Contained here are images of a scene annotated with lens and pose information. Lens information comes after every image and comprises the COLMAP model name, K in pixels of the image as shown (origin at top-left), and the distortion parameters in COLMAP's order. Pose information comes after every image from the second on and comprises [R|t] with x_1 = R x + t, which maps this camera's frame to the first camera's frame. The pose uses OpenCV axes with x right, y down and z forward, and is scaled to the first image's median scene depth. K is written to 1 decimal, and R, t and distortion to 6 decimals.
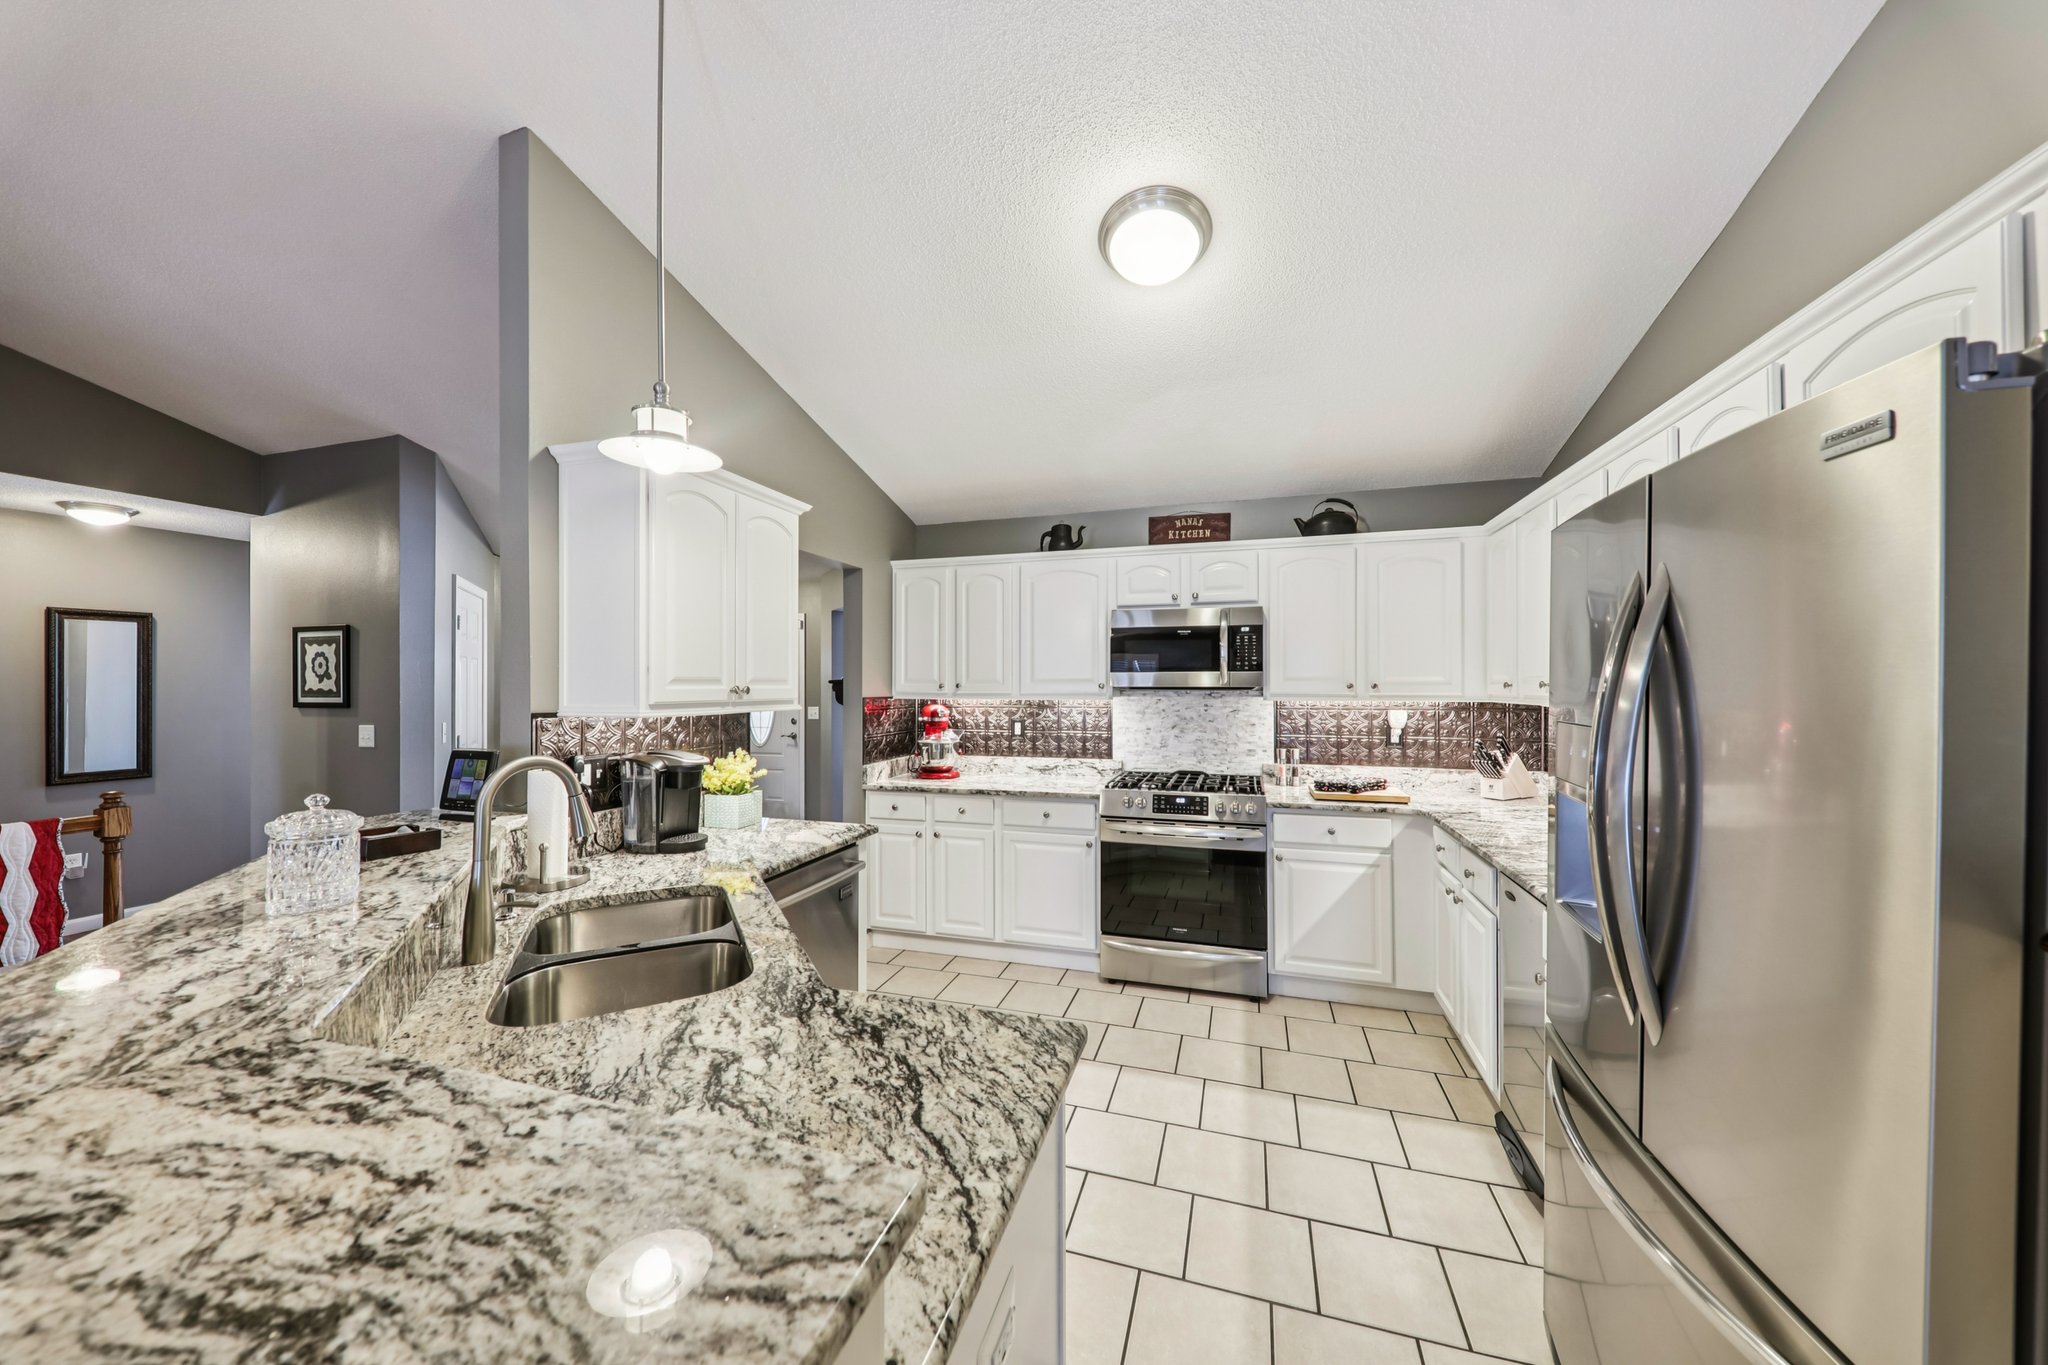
lens RADIAL K [[707.2, 0, 1024.0], [0, 707.2, 682.5], [0, 0, 1]] dist [0.013899, -0.009415]
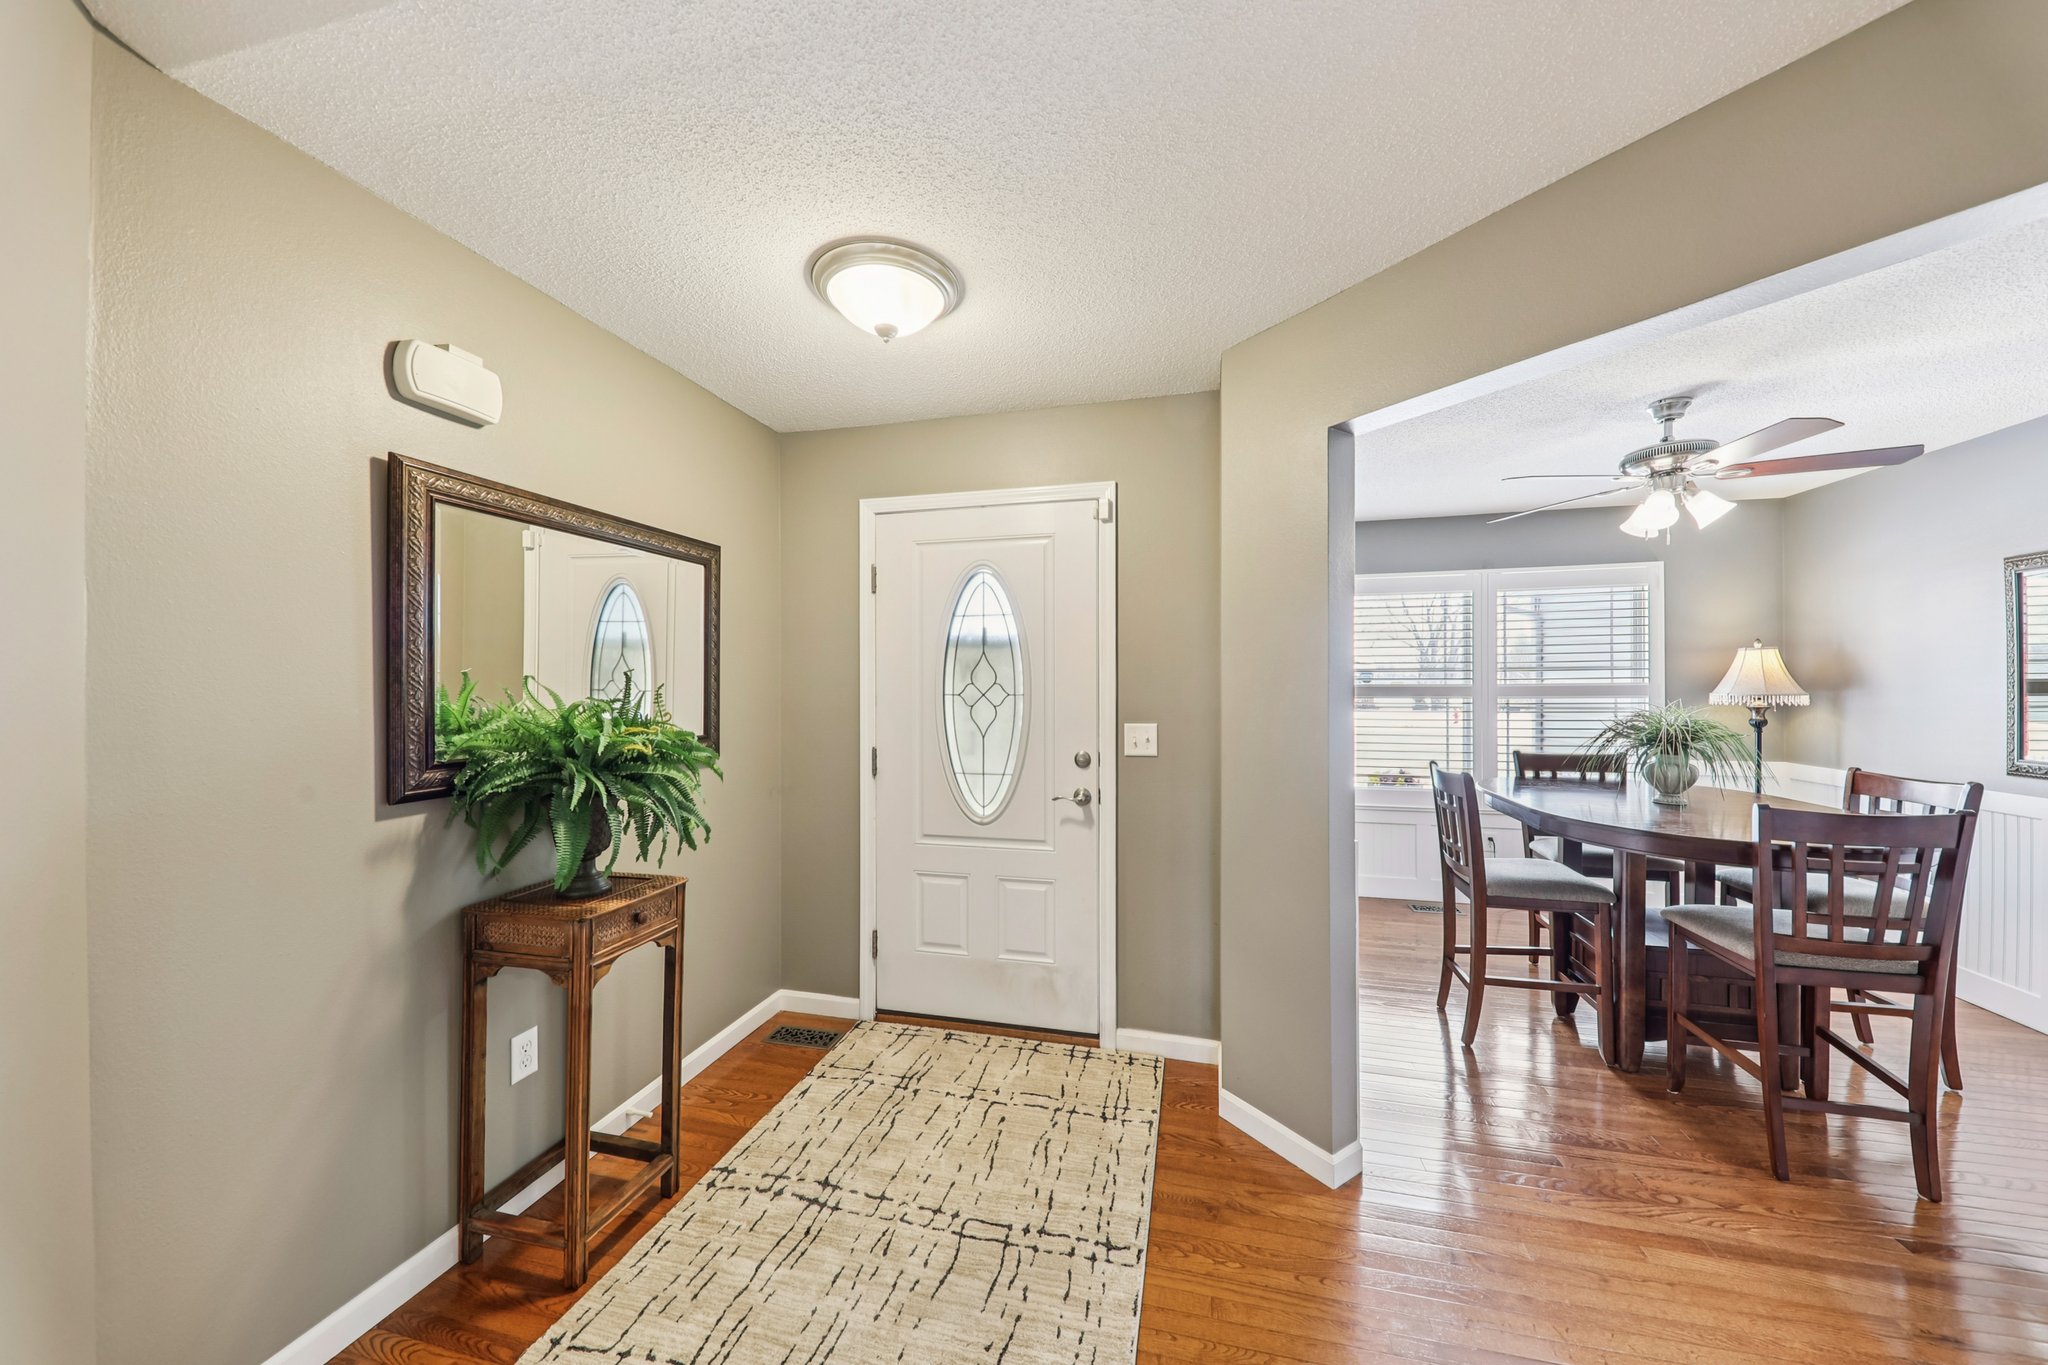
lens RADIAL K [[707.2, 0, 1024.0], [0, 707.2, 682.5], [0, 0, 1]] dist [0.013899, -0.009415]
pose [[0.998730, 0.002042, 0.050339, -0.706346], [-0.001924, 0.999995, -0.002388, 0.023680], [-0.050344, 0.002288, 0.998729, 1.140258]]
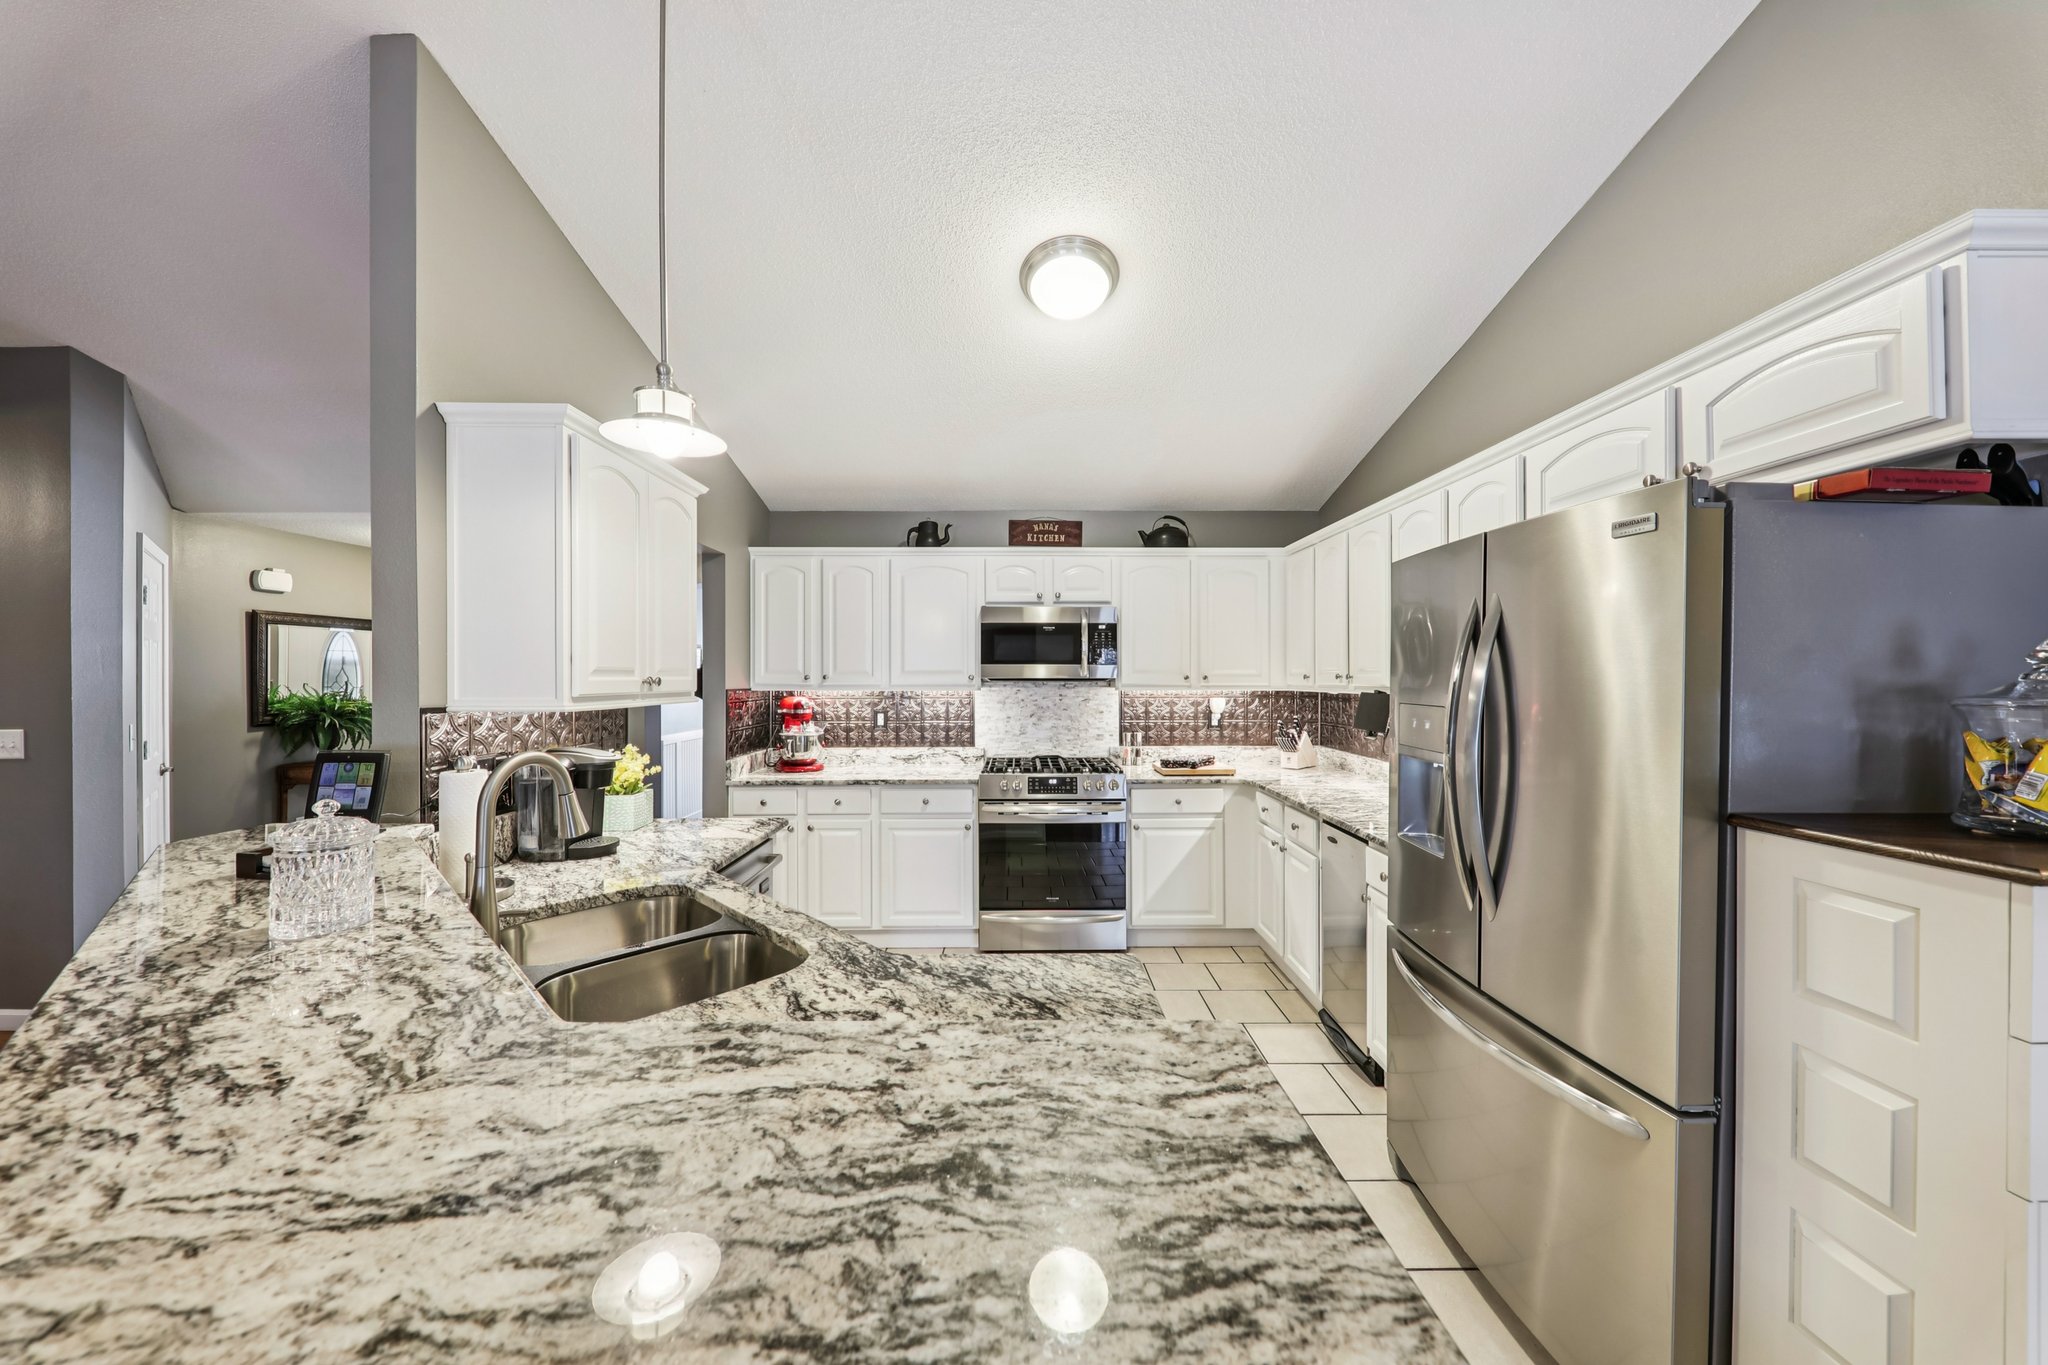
lens RADIAL K [[708.1, 0, 1021.3], [0, 708.1, 677.7], [0, 0, 1]] dist [0.008420, -0.006101]
pose [[0.952956, 0.000305, 0.303109, -0.142639], [-0.001762, 0.999988, 0.004533, 0.000408], [-0.303104, -0.004854, 0.952945, -0.030923]]
